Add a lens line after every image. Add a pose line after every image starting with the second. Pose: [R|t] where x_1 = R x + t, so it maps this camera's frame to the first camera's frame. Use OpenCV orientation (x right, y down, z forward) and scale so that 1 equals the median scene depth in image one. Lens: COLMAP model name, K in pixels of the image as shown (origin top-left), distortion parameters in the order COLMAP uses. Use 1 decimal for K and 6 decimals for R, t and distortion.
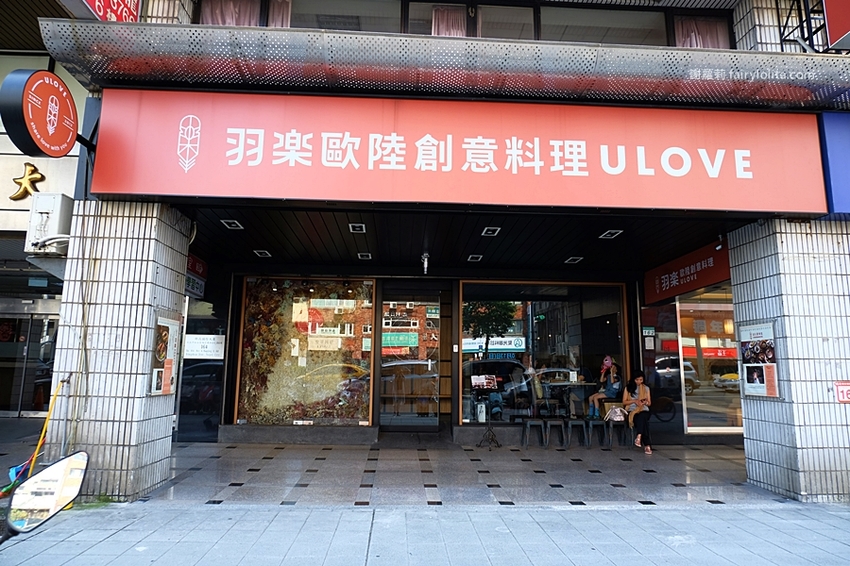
lens RADIAL K [[569.3, 0, 427.4], [0, 569.3, 273.9], [0, 0, 1]] dist [-0.011236, -0.000786]
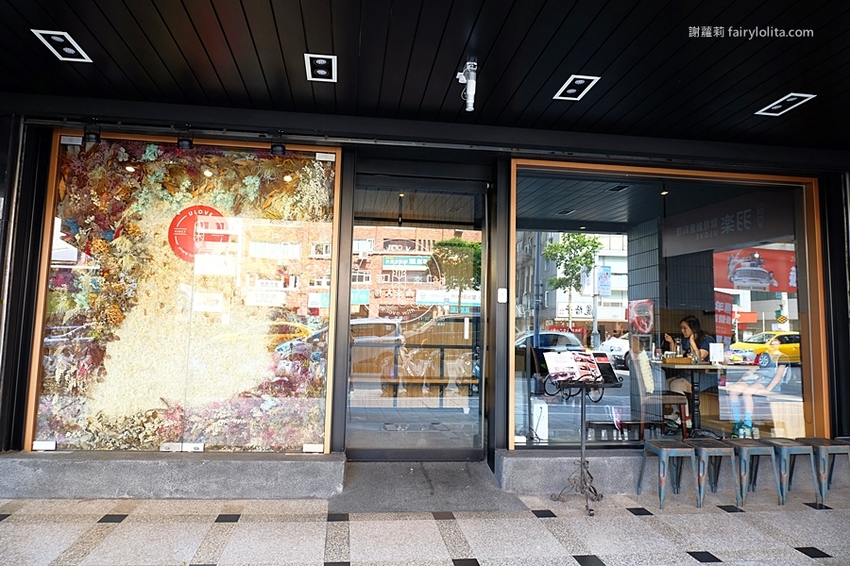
lens RADIAL K [[559.4, 0, 413.7], [0, 559.4, 282.3], [0, 0, 1]] dist [-0.003397, -0.000552]
pose [[0.997165, 0.020769, 0.072324, -0.094539], [-0.026770, 0.996189, 0.083015, 0.121857], [-0.070325, -0.084716, 0.993920, 0.789666]]
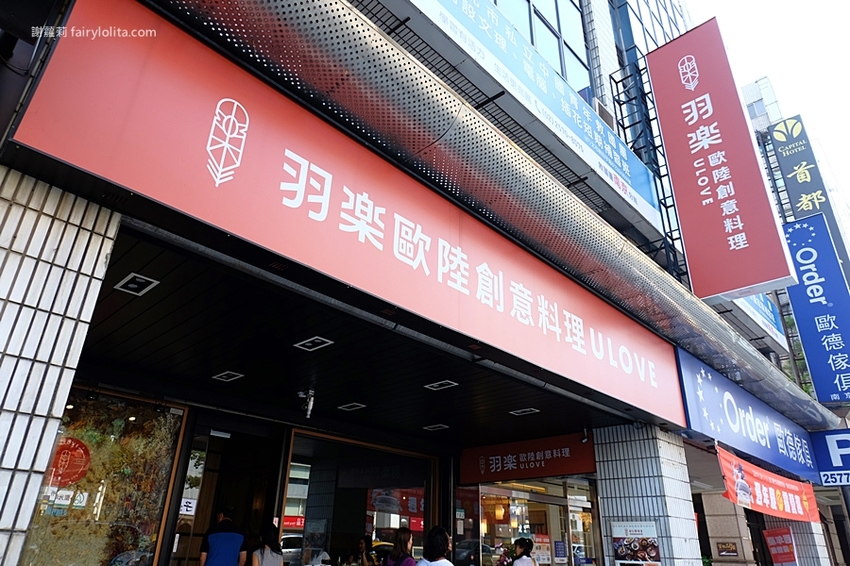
lens RADIAL K [[569.3, 0, 427.4], [0, 569.3, 273.9], [0, 0, 1]] dist [-0.011236, -0.000786]
pose [[0.721137, 0.316238, 0.616405, -0.550690], [-0.146926, 0.939311, -0.310011, 0.040595], [-0.677033, 0.132995, 0.723836, 0.438609]]
